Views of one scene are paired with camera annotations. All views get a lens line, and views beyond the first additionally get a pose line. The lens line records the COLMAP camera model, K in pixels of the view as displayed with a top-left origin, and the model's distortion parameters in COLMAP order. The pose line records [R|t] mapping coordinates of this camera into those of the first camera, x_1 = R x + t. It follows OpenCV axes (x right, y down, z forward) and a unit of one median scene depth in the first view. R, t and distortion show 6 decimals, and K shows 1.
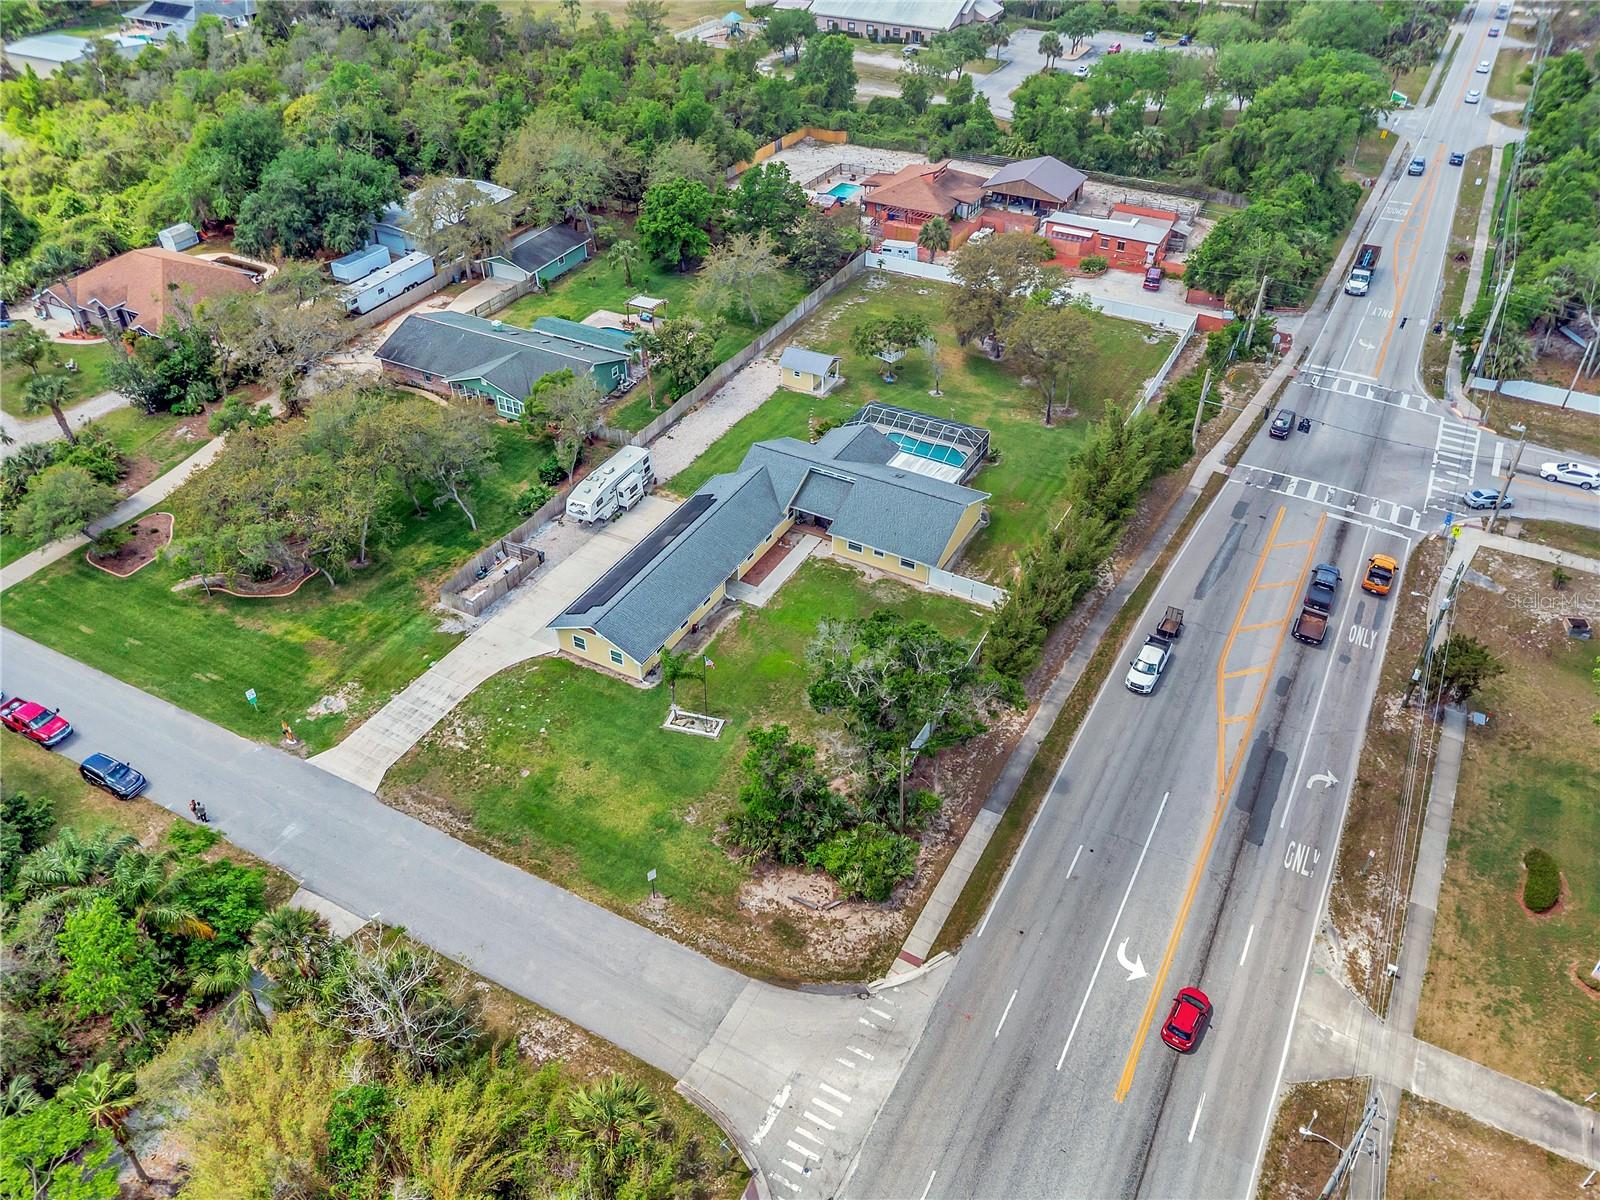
lens RADIAL K [[1185.2, 0, 800.1], [0, 1185.2, 591.5], [0, 0, 1]] dist [0.007663, -0.004812]
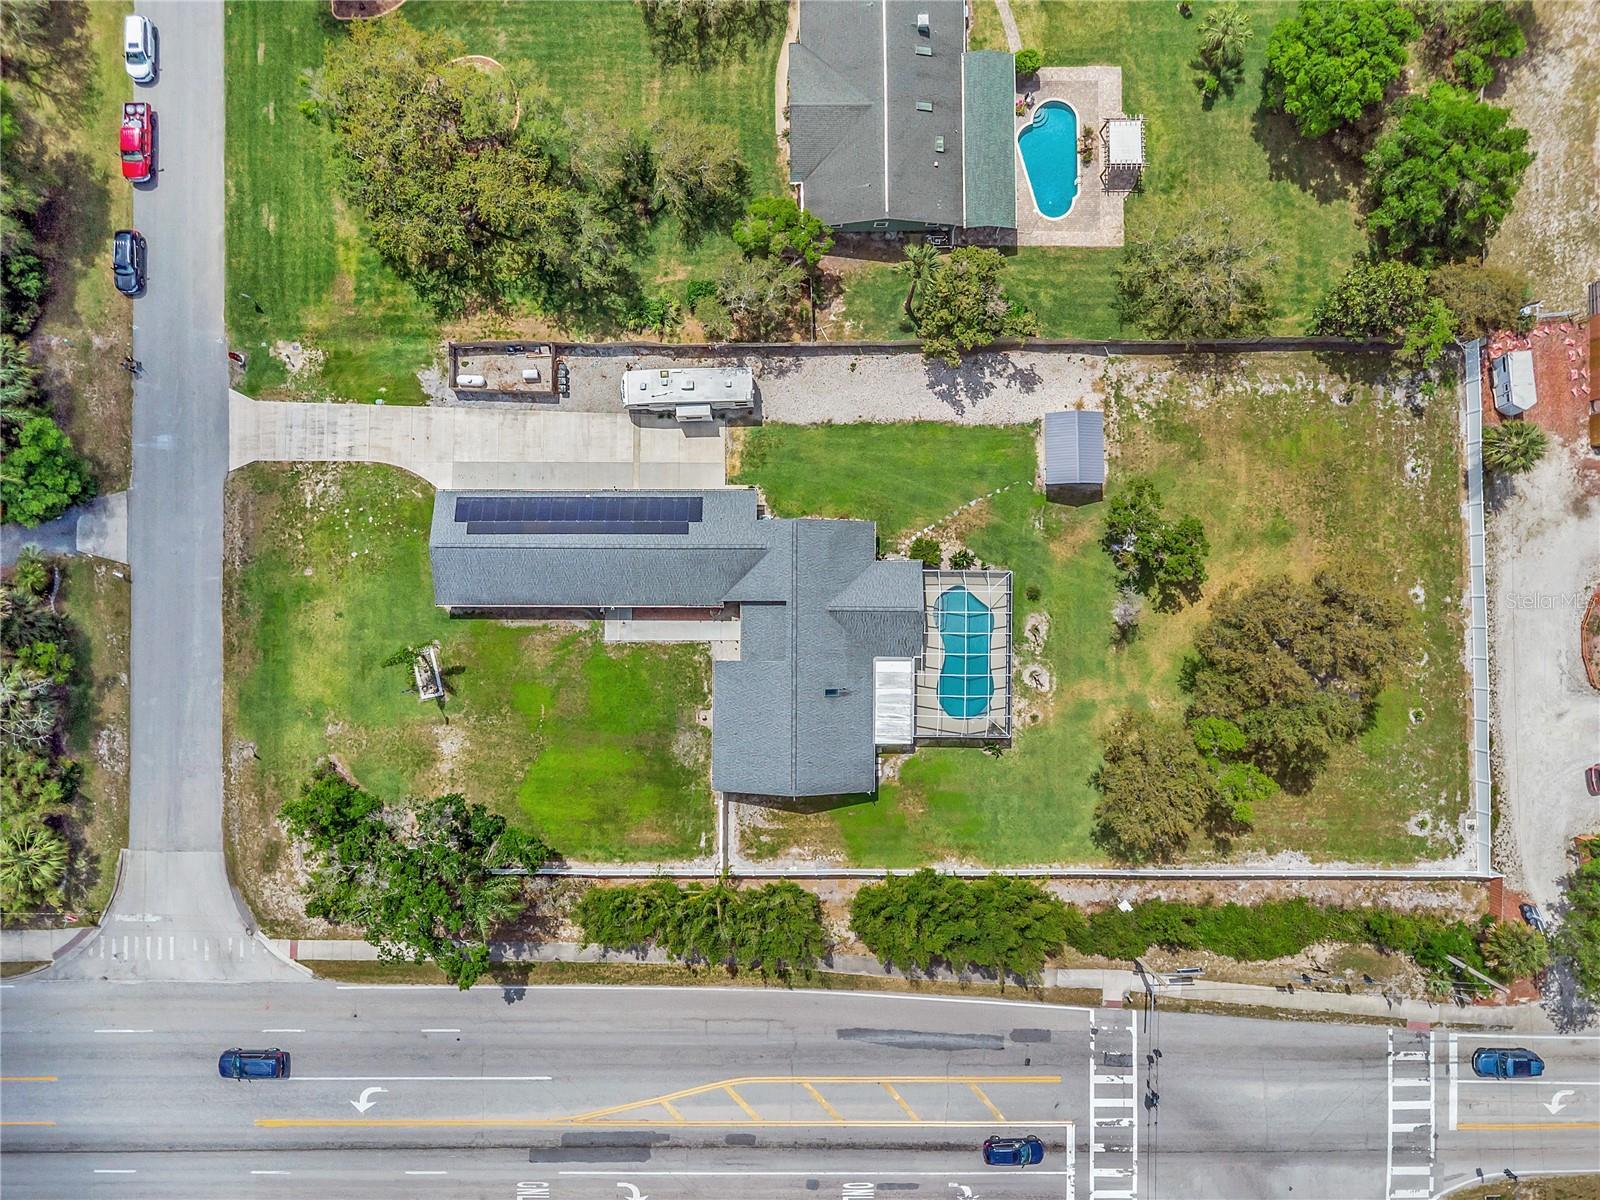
lens RADIAL K [[1185.2, 0, 800.1], [0, 1185.2, 591.5], [0, 0, 1]] dist [0.007663, -0.004812]
pose [[0.475643, 0.879596, -0.008636, 0.017117], [-0.542441, 0.301026, 0.784309, -0.906766], [0.692475, -0.368367, 0.620310, 0.563848]]
